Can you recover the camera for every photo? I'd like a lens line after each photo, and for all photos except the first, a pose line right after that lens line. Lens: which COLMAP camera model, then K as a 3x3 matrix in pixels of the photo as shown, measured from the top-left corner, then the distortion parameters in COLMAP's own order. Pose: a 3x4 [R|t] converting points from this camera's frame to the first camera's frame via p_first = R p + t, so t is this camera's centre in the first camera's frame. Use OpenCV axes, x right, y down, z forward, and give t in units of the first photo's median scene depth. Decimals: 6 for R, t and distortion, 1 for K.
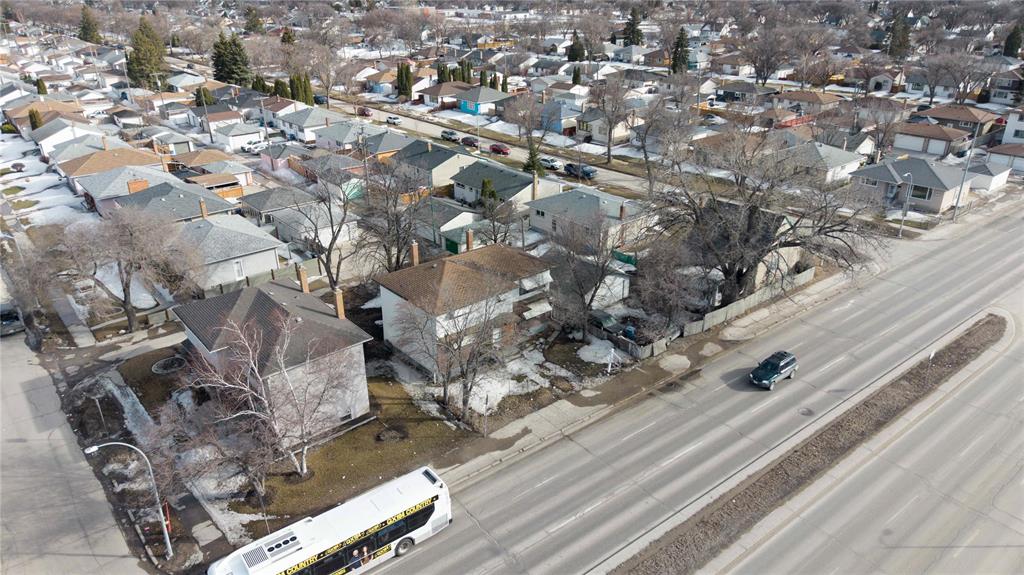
lens RADIAL K [[681.9, 0, 513.8], [0, 681.9, 290.0], [0, 0, 1]] dist [0.005488, -0.004658]
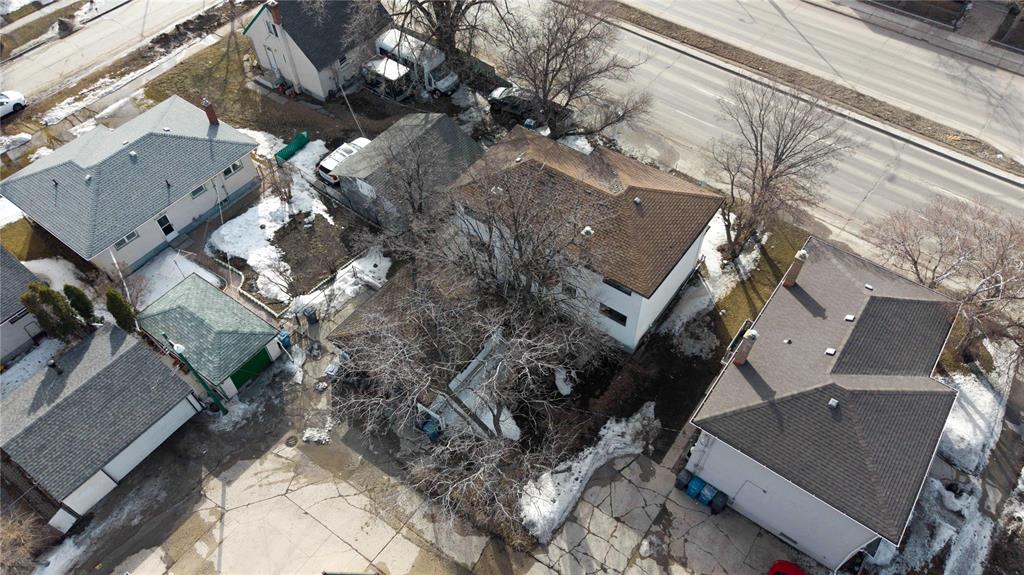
lens RADIAL K [[681.9, 0, 513.8], [0, 681.9, 290.0], [0, 0, 1]] dist [0.005488, -0.004658]
pose [[-0.227736, -0.760596, 0.607972, -0.613150], [0.414608, 0.489205, 0.767319, -0.608378], [-0.881043, 0.426816, 0.203940, 1.084669]]
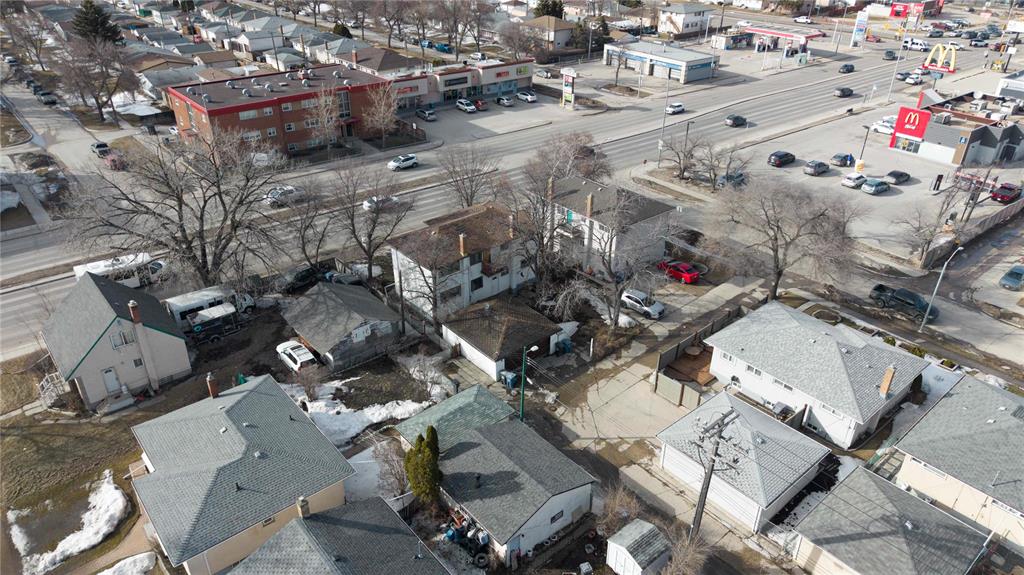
lens RADIAL K [[681.9, 0, 513.8], [0, 681.9, 290.0], [0, 0, 1]] dist [0.005488, -0.004658]
pose [[-0.999920, -0.010450, -0.007103, -0.162656], [-0.011889, 0.587868, 0.808870, -1.027069], [-0.004277, 0.808890, -0.587945, 1.993107]]
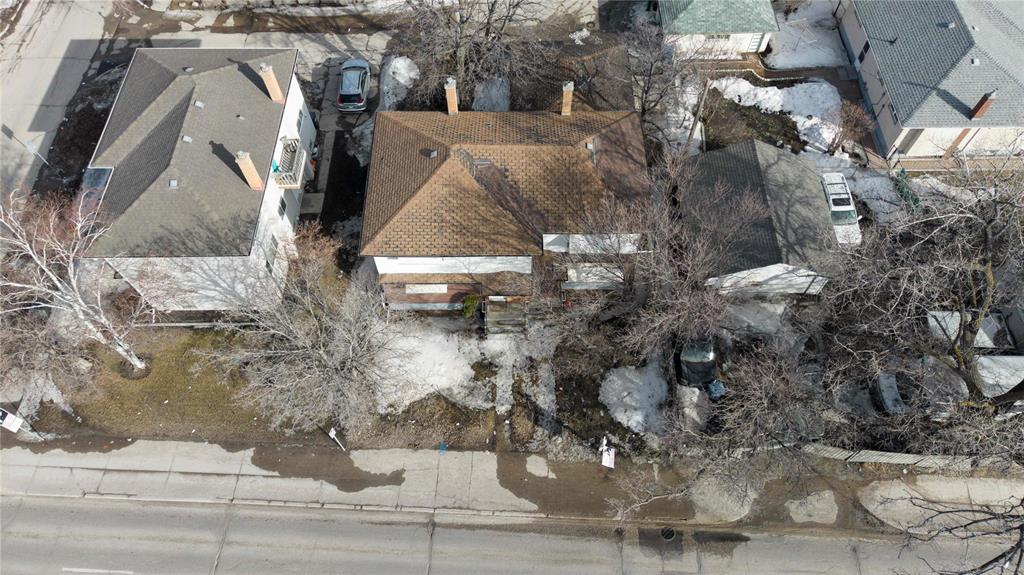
lens RADIAL K [[681.9, 0, 513.8], [0, 681.9, 290.0], [0, 0, 1]] dist [0.005488, -0.004658]
pose [[0.762317, 0.557680, -0.328429, 0.213550], [-0.262320, 0.730145, 0.630933, -0.368530], [0.591659, -0.394818, 0.702893, 0.620104]]
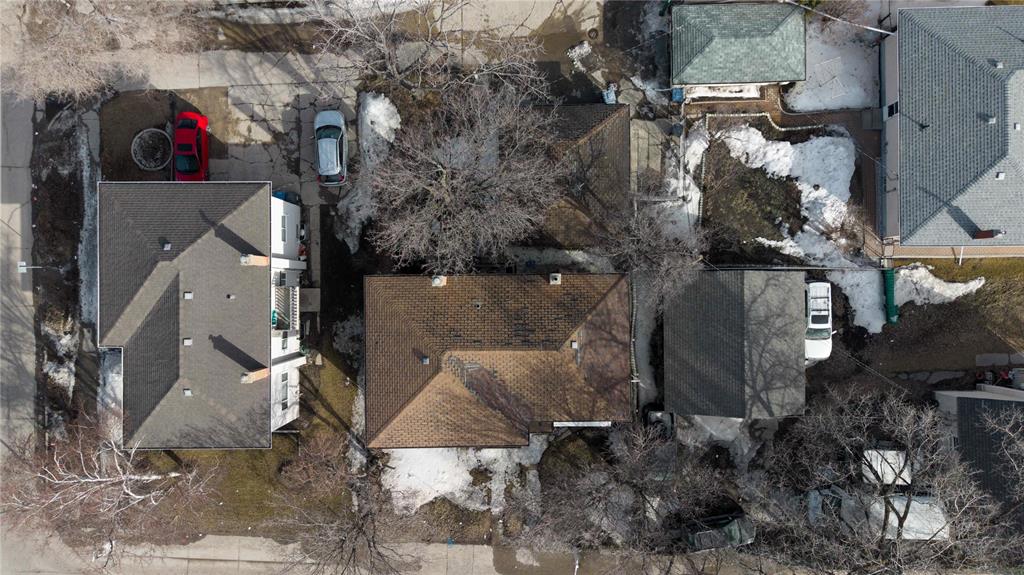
lens RADIAL K [[681.9, 0, 513.8], [0, 681.9, 290.0], [0, 0, 1]] dist [0.005488, -0.004658]
pose [[0.765828, 0.642908, -0.013331, -0.094999], [-0.252352, 0.319539, 0.913353, -0.698226], [0.591461, -0.696107, 0.406951, 0.902511]]
